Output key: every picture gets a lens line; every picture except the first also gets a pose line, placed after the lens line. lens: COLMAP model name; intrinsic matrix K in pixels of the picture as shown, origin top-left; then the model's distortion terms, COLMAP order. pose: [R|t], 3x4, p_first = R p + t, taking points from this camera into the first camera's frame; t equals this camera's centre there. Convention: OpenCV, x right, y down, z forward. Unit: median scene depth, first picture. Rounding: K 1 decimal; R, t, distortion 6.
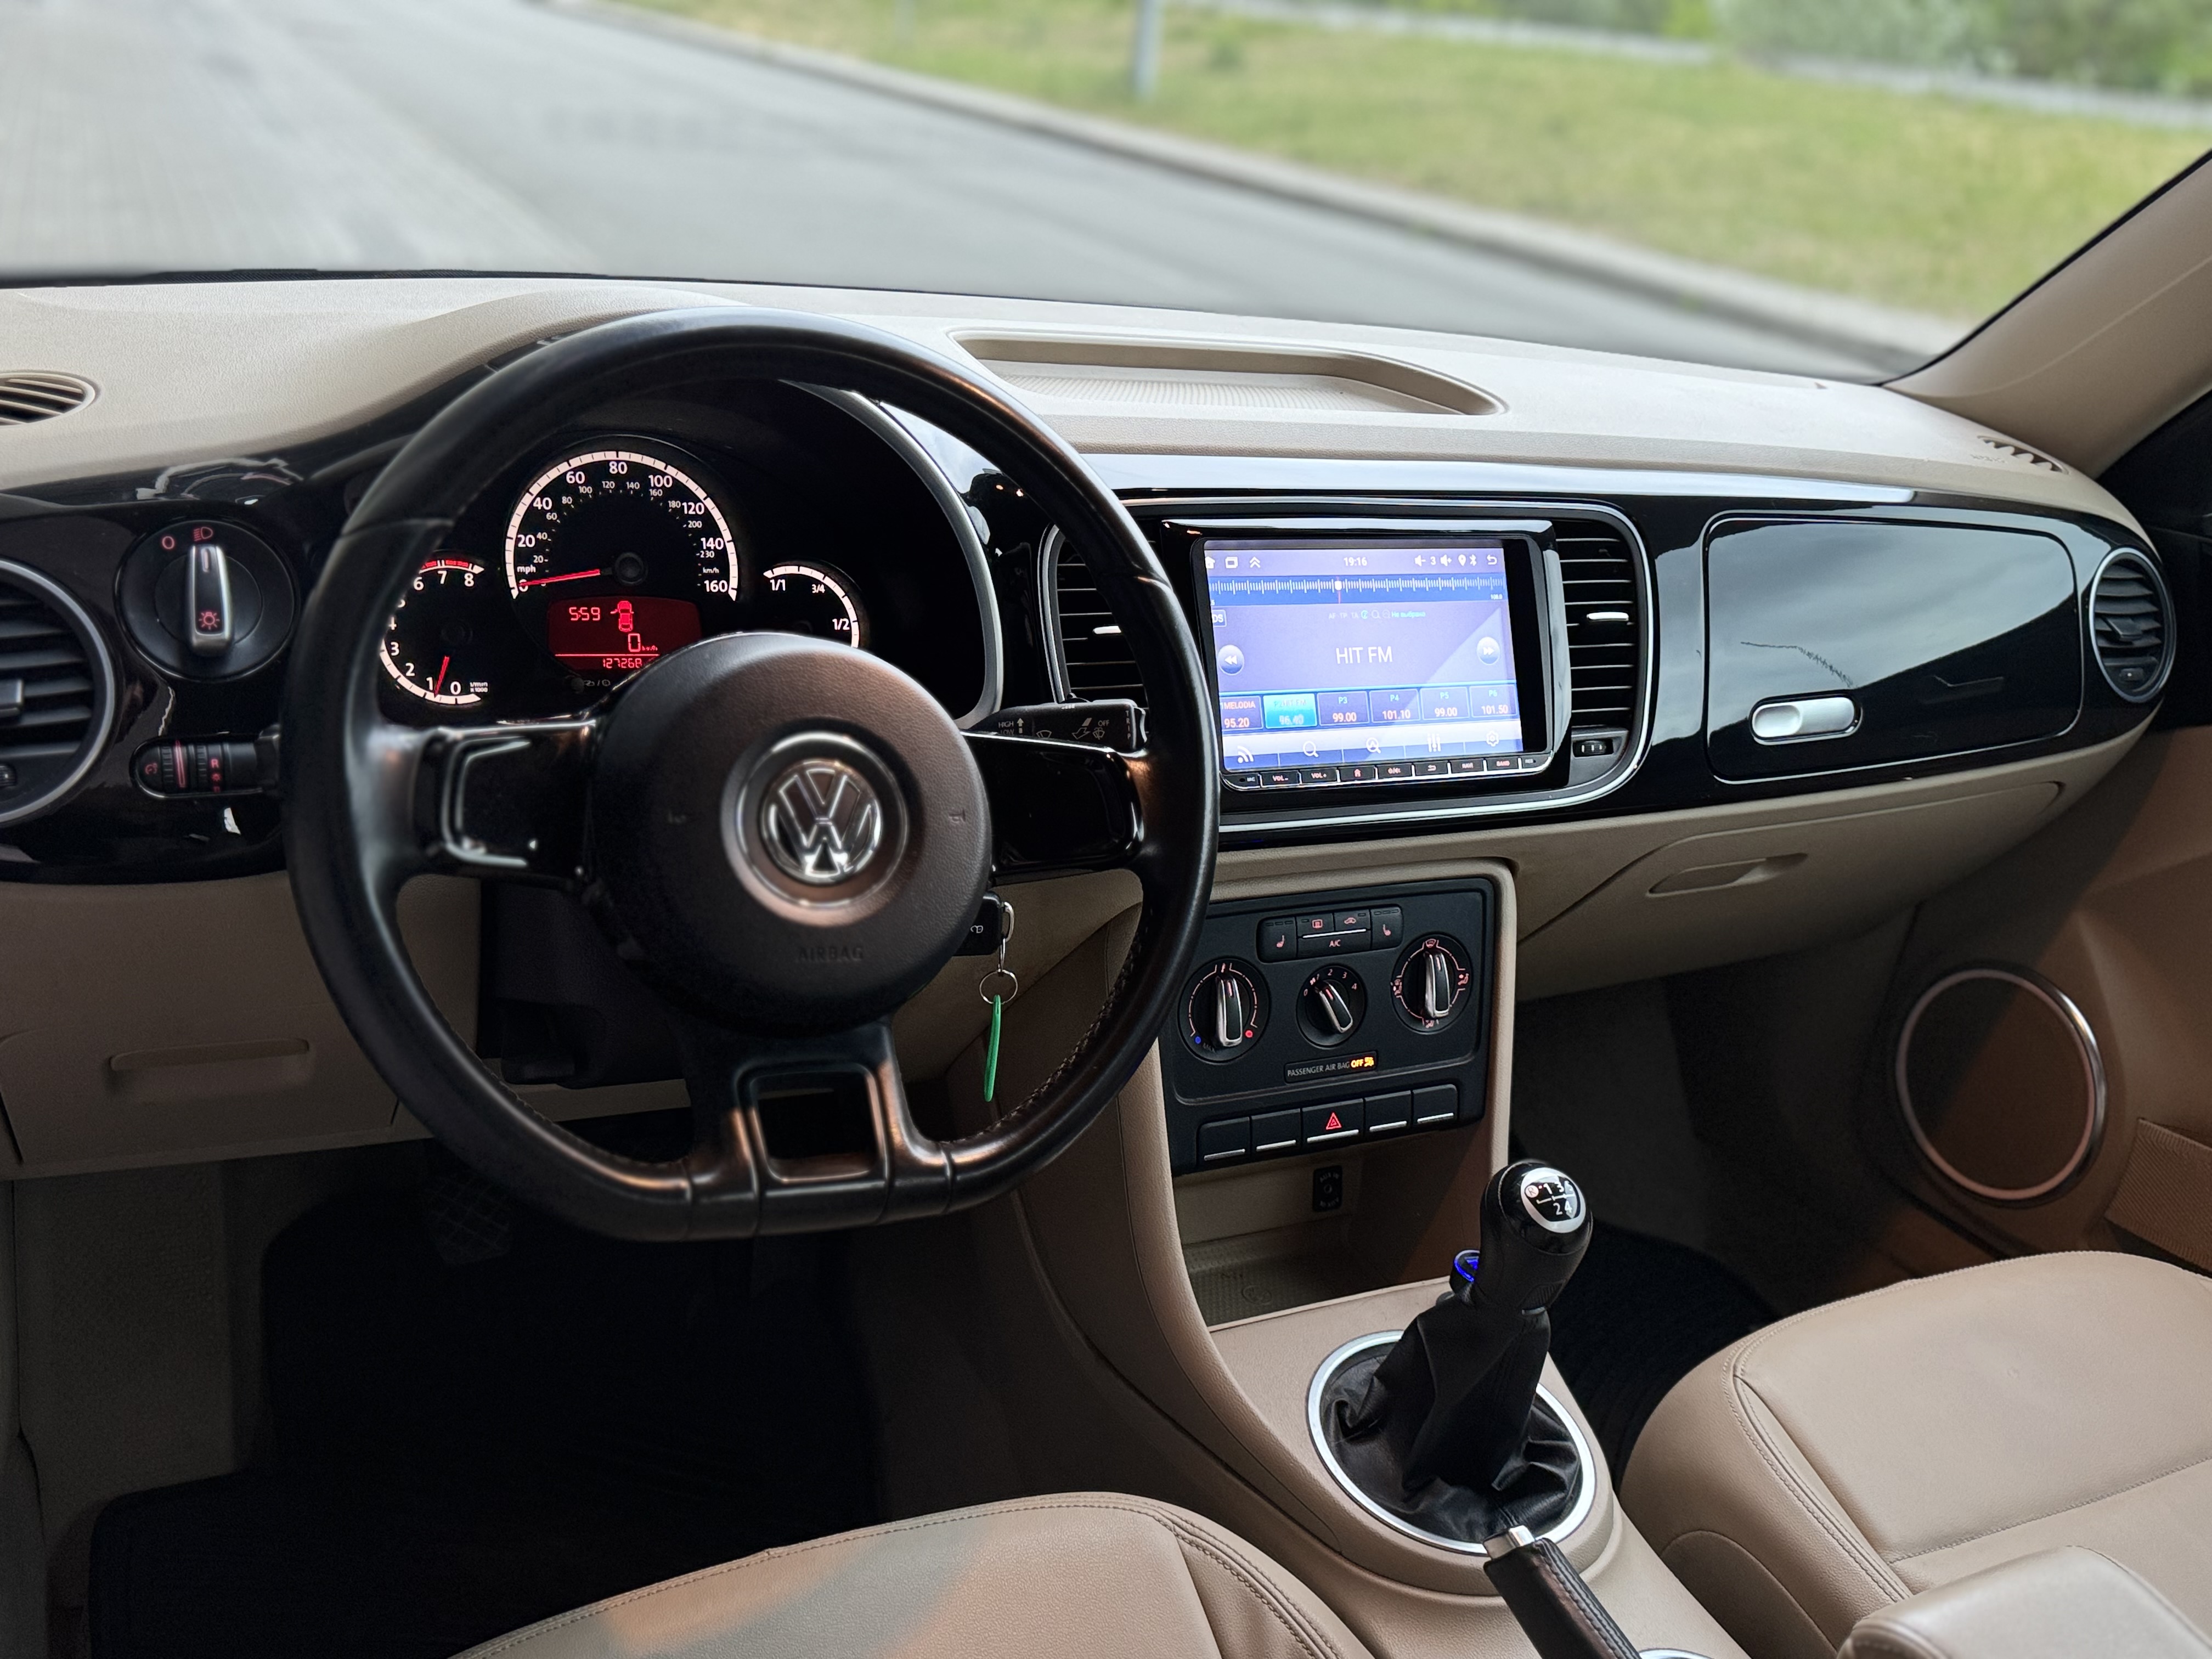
lens RADIAL K [[1928.9, 0, 1106.0], [0, 1928.9, 829.5], [0, 0, 1]] dist [0.131012, -0.284442]
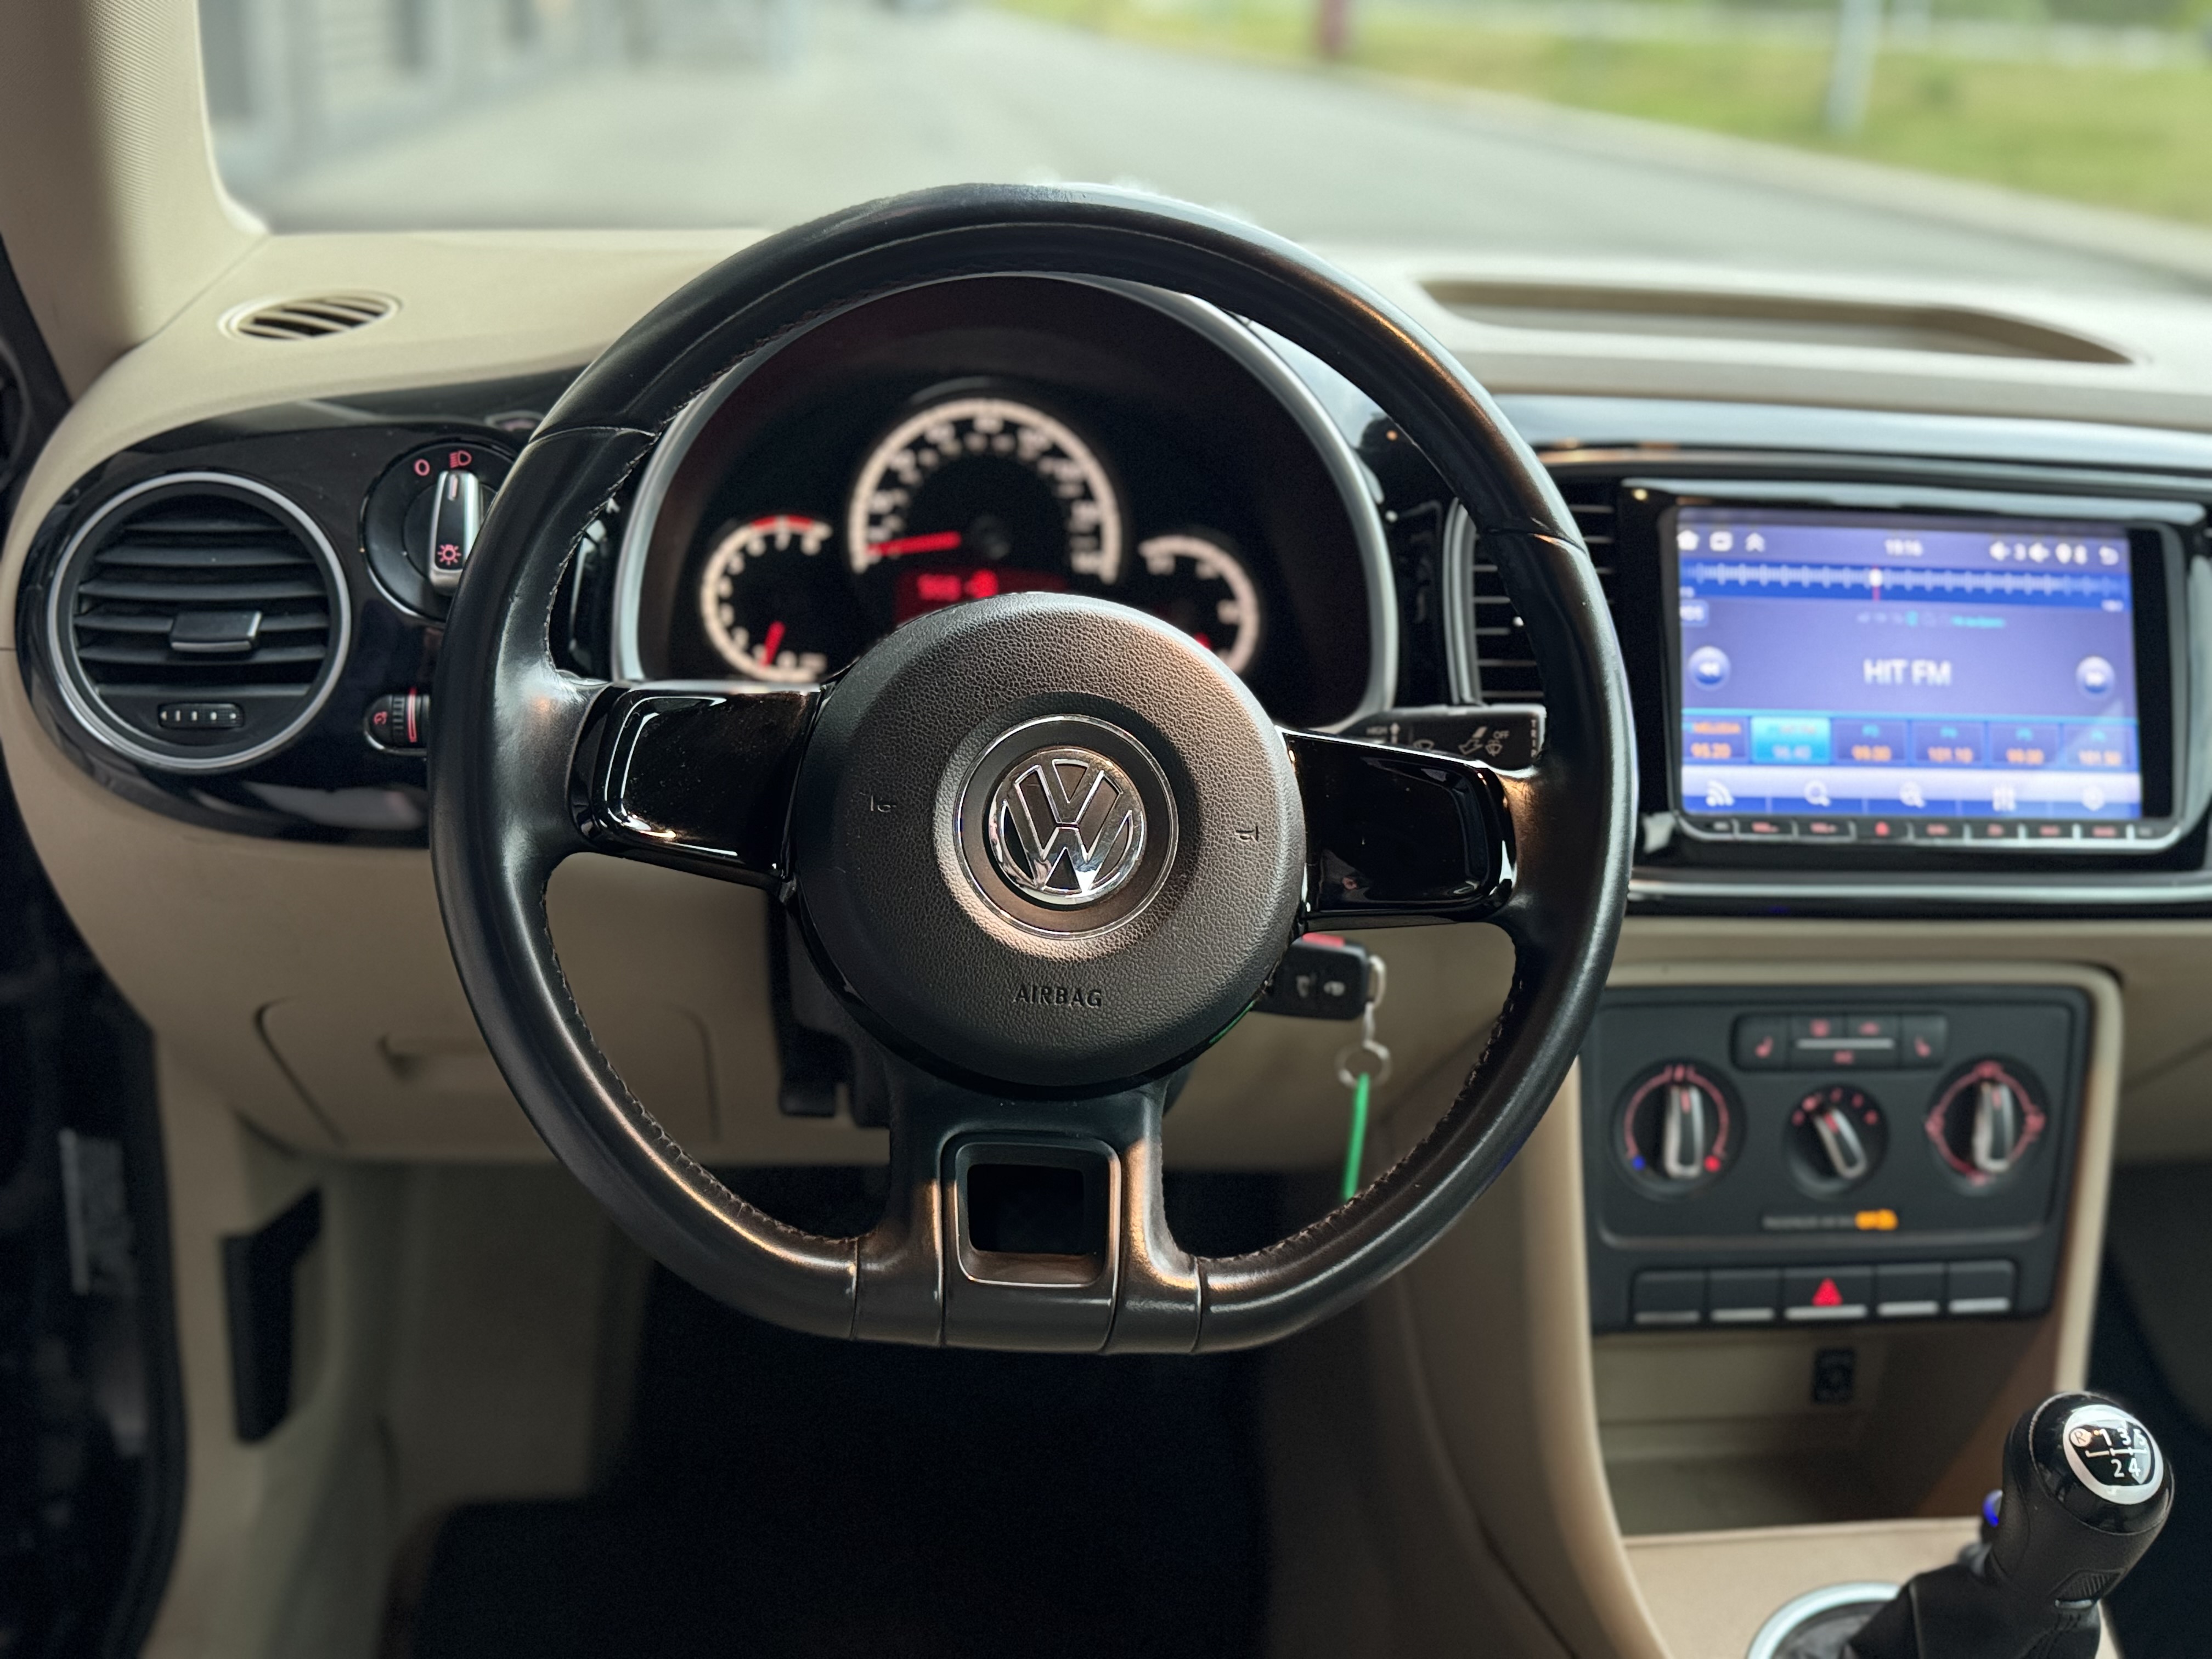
lens RADIAL K [[1928.9, 0, 1106.0], [0, 1928.9, 829.5], [0, 0, 1]] dist [0.131012, -0.284442]
pose [[0.946367, 0.068673, -0.315713, 0.089427], [-0.078279, 0.996772, -0.017830, 0.007772], [0.313469, 0.041587, 0.948687, 0.207663]]
